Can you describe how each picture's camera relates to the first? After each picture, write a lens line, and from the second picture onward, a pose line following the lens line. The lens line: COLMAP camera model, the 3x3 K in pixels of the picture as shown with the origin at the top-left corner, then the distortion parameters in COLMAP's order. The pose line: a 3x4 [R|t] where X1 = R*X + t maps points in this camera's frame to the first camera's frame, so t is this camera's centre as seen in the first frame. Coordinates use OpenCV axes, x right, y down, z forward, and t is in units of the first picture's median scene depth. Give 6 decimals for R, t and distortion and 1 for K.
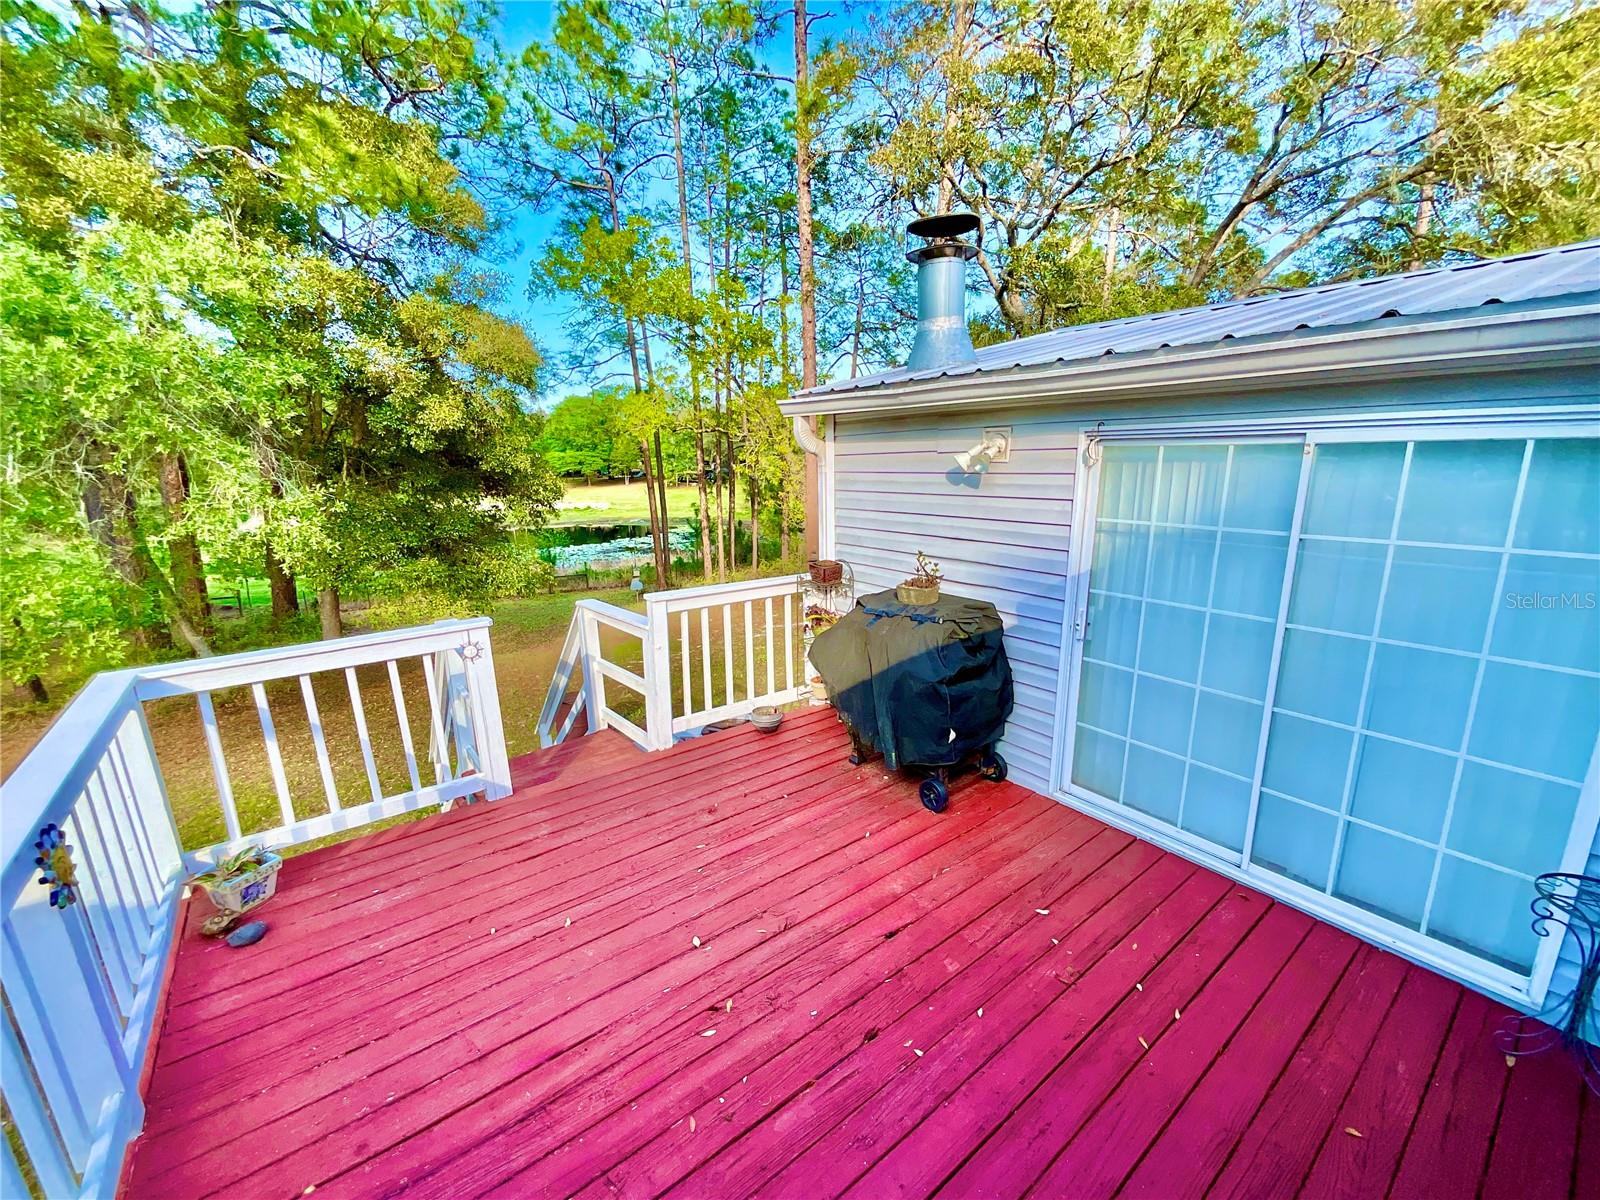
lens RADIAL K [[643.9, 0, 800.0], [0, 643.9, 600.0], [0, 0, 1]] dist [0.002201, 0.000076]
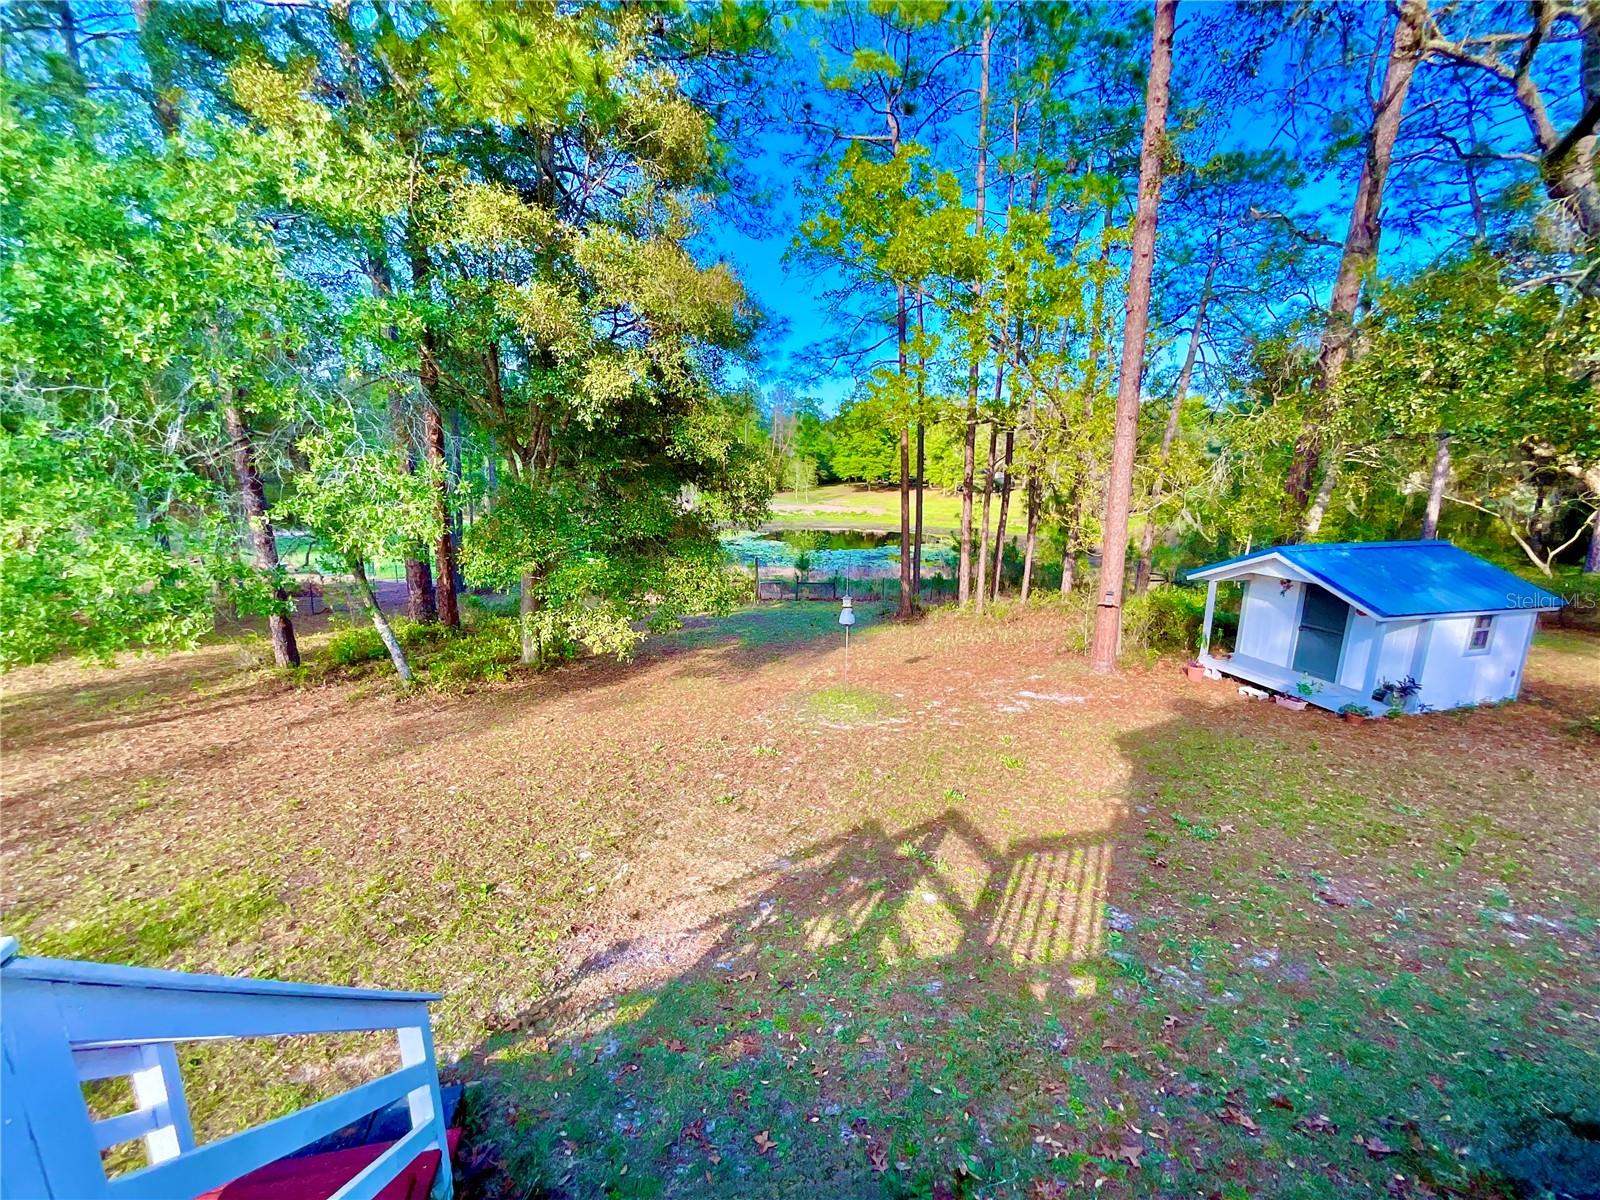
lens RADIAL K [[643.9, 0, 800.0], [0, 643.9, 600.0], [0, 0, 1]] dist [0.002201, 0.000076]
pose [[0.910537, 0.107404, -0.399233, -0.004214], [-0.112744, 0.993572, 0.010159, -0.024008], [0.397758, 0.035761, 0.916793, 0.159838]]
